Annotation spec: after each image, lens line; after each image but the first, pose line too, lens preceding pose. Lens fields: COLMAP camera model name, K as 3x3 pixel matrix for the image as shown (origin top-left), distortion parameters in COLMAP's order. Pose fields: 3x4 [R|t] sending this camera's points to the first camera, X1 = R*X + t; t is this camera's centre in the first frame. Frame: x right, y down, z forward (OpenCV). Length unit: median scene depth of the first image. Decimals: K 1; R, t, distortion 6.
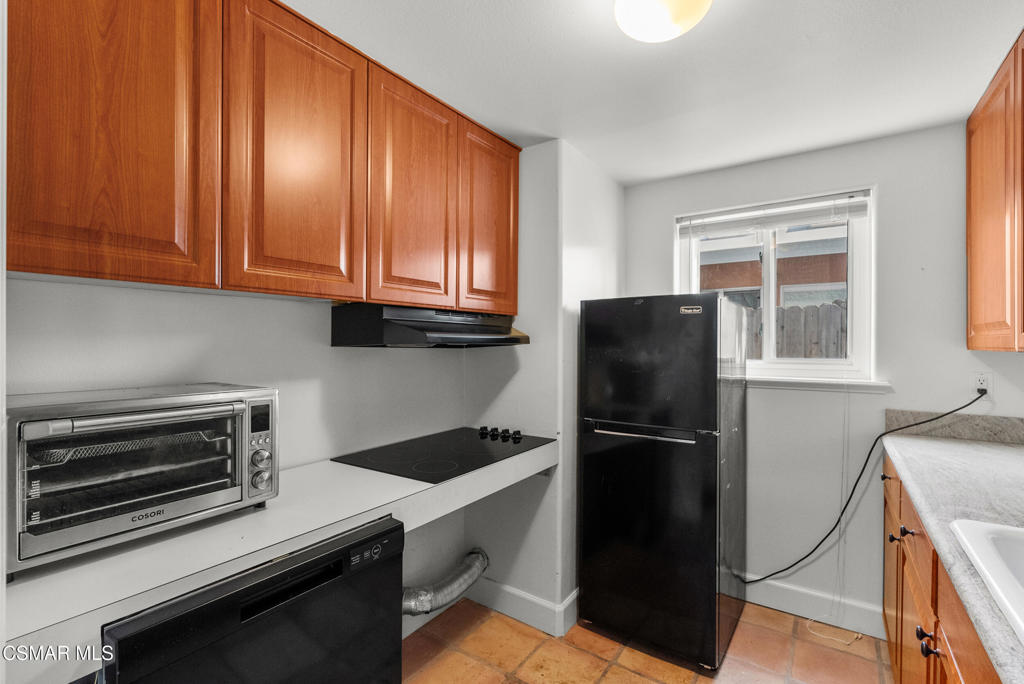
lens RADIAL K [[467.0, 0, 515.2], [0, 467.0, 344.6], [0, 0, 1]] dist [-0.001298, 0.000528]
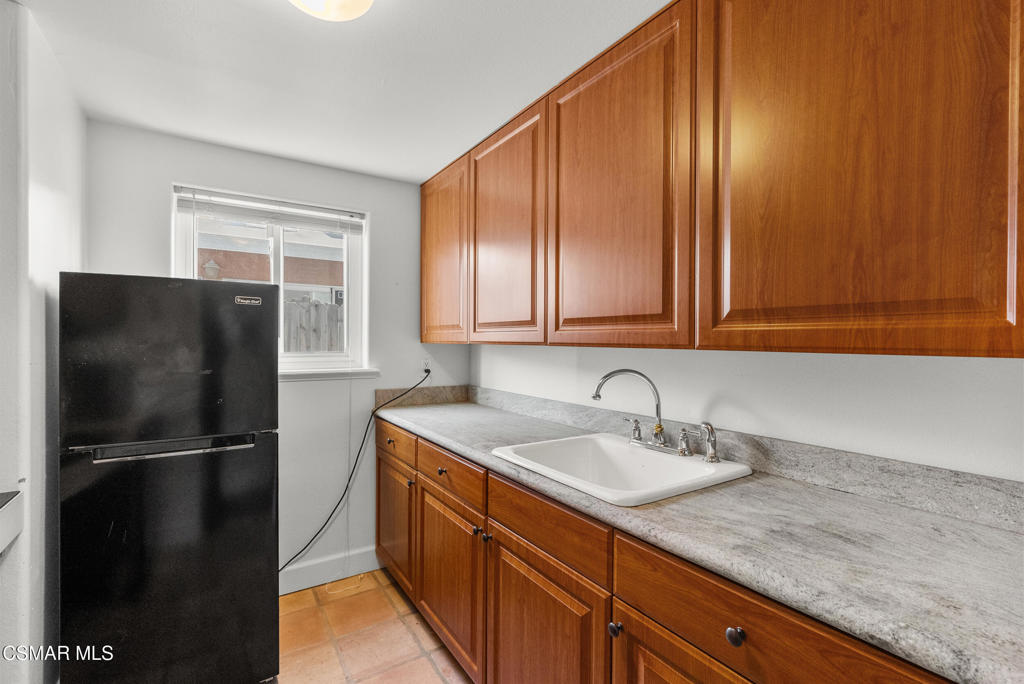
lens RADIAL K [[467.7, 0, 512.0], [0, 467.7, 342.0], [0, 0, 1]] dist [-0.003099, 0.004890]
pose [[0.373904, -0.002317, 0.927464, -0.252280], [-0.003337, 0.999987, 0.003843, 0.001153], [-0.927461, -0.004532, 0.373892, 0.170823]]
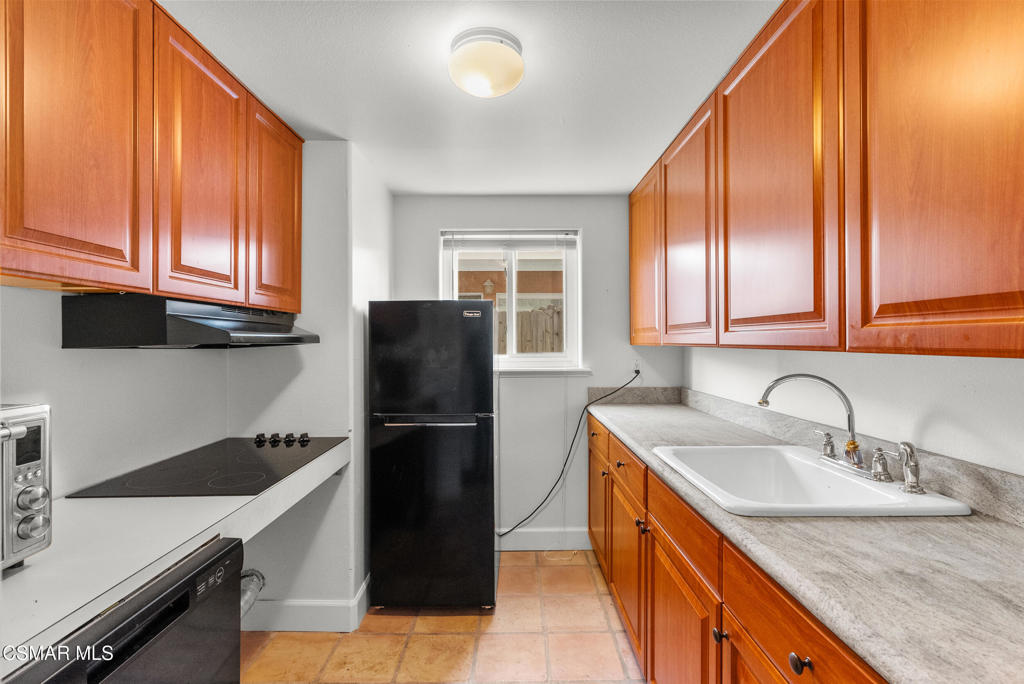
lens RADIAL K [[467.7, 0, 512.0], [0, 467.7, 342.0], [0, 0, 1]] dist [-0.003099, 0.004890]
pose [[0.821705, -0.005515, 0.569886, -0.203886], [0.006718, 0.999977, -0.000009, -0.001156], [-0.569873, 0.003836, 0.821724, -0.037026]]
